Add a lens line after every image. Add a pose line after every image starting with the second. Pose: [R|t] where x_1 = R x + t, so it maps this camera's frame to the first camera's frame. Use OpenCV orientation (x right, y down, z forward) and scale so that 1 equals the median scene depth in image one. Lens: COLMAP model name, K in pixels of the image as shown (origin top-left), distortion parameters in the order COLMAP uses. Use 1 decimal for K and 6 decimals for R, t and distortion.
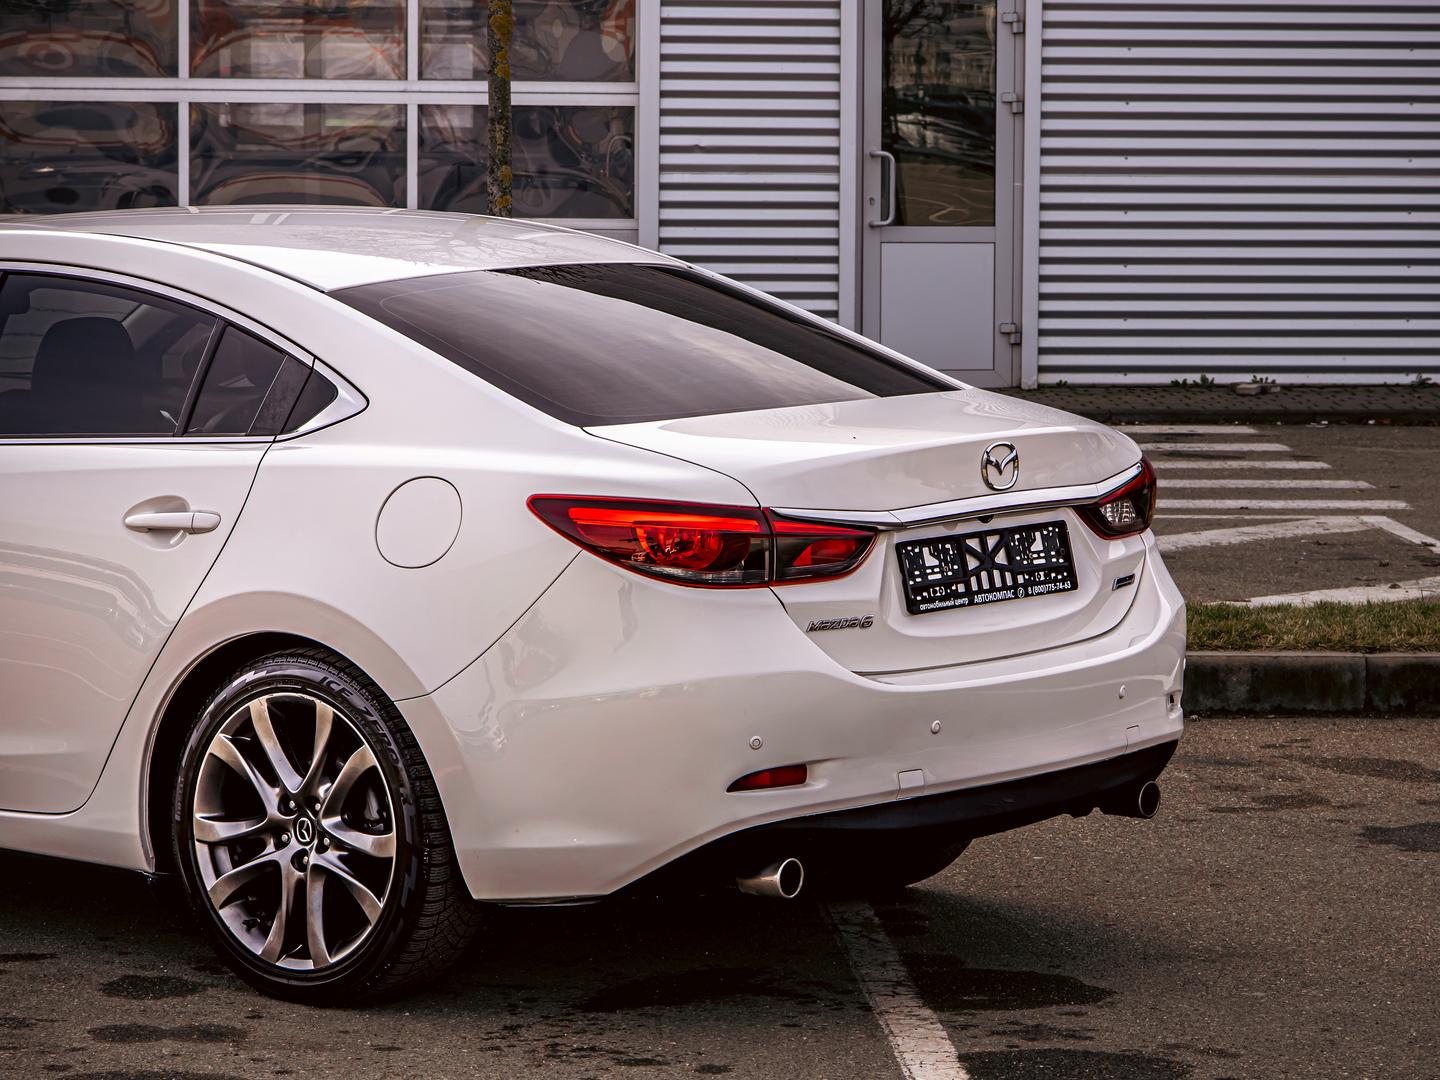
lens RADIAL K [[4142.6, 0, 720.0], [0, 4142.6, 540.0], [0, 0, 1]] dist [-0.060828, -0.743134]
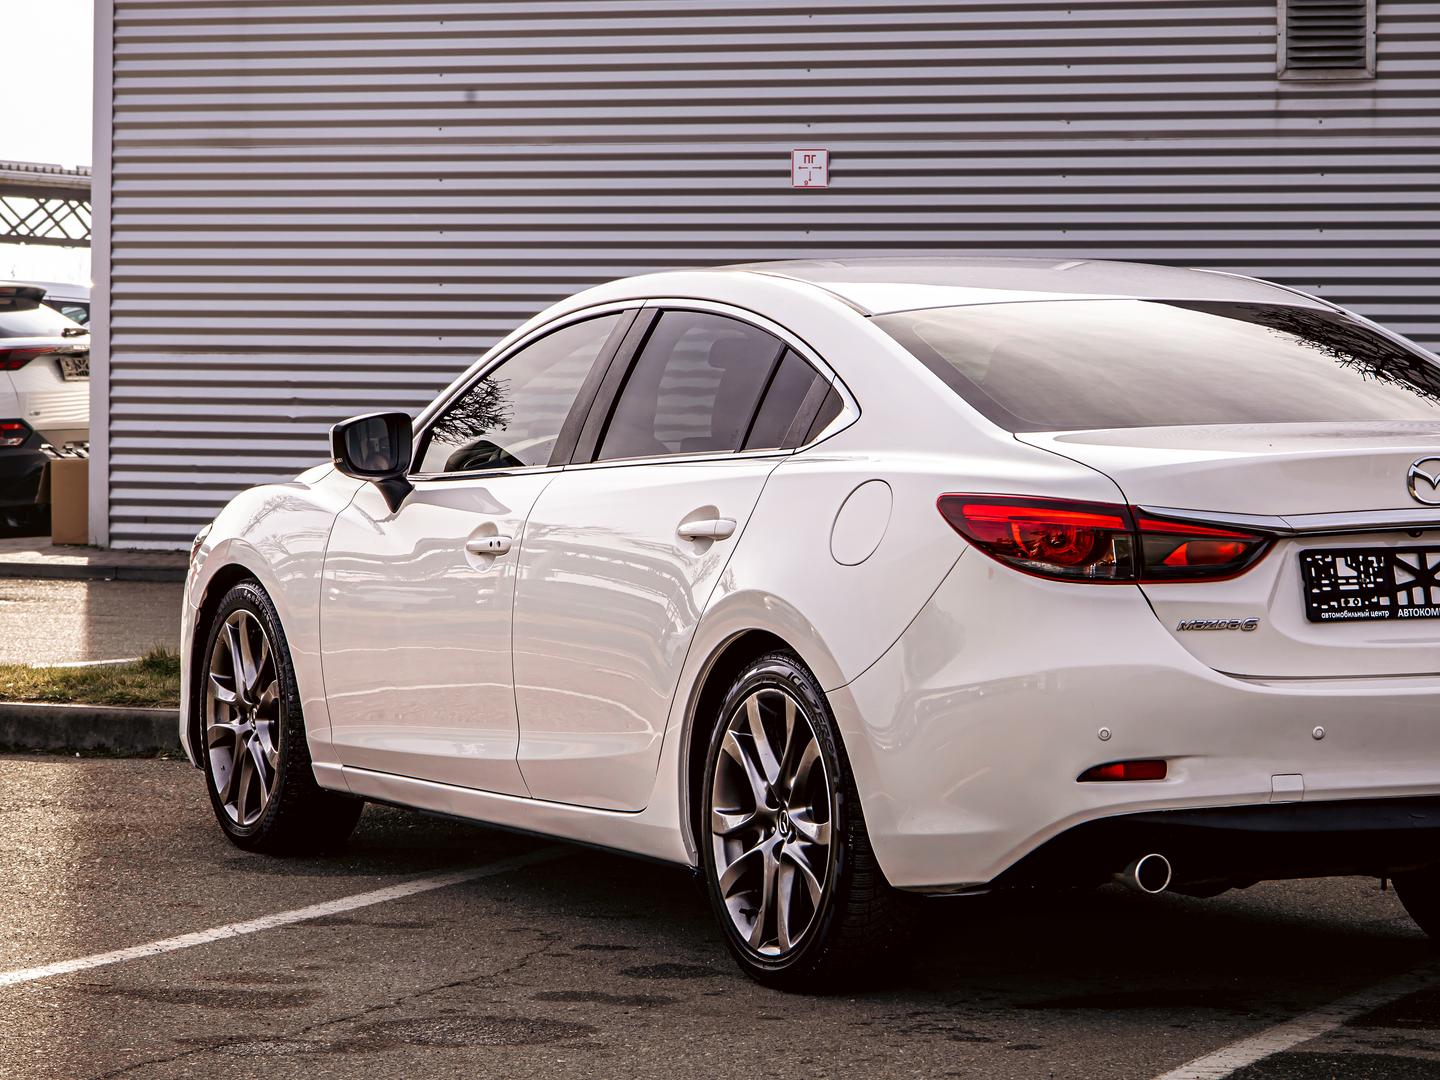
lens RADIAL K [[4142.6, 0, 720.0], [0, 4142.6, 540.0], [0, 0, 1]] dist [-0.060828, -0.743134]
pose [[0.944672, 0.022847, -0.327220, 0.232361], [-0.035575, 0.998823, -0.032965, 0.035394], [0.326081, 0.042782, 0.944373, 0.006757]]
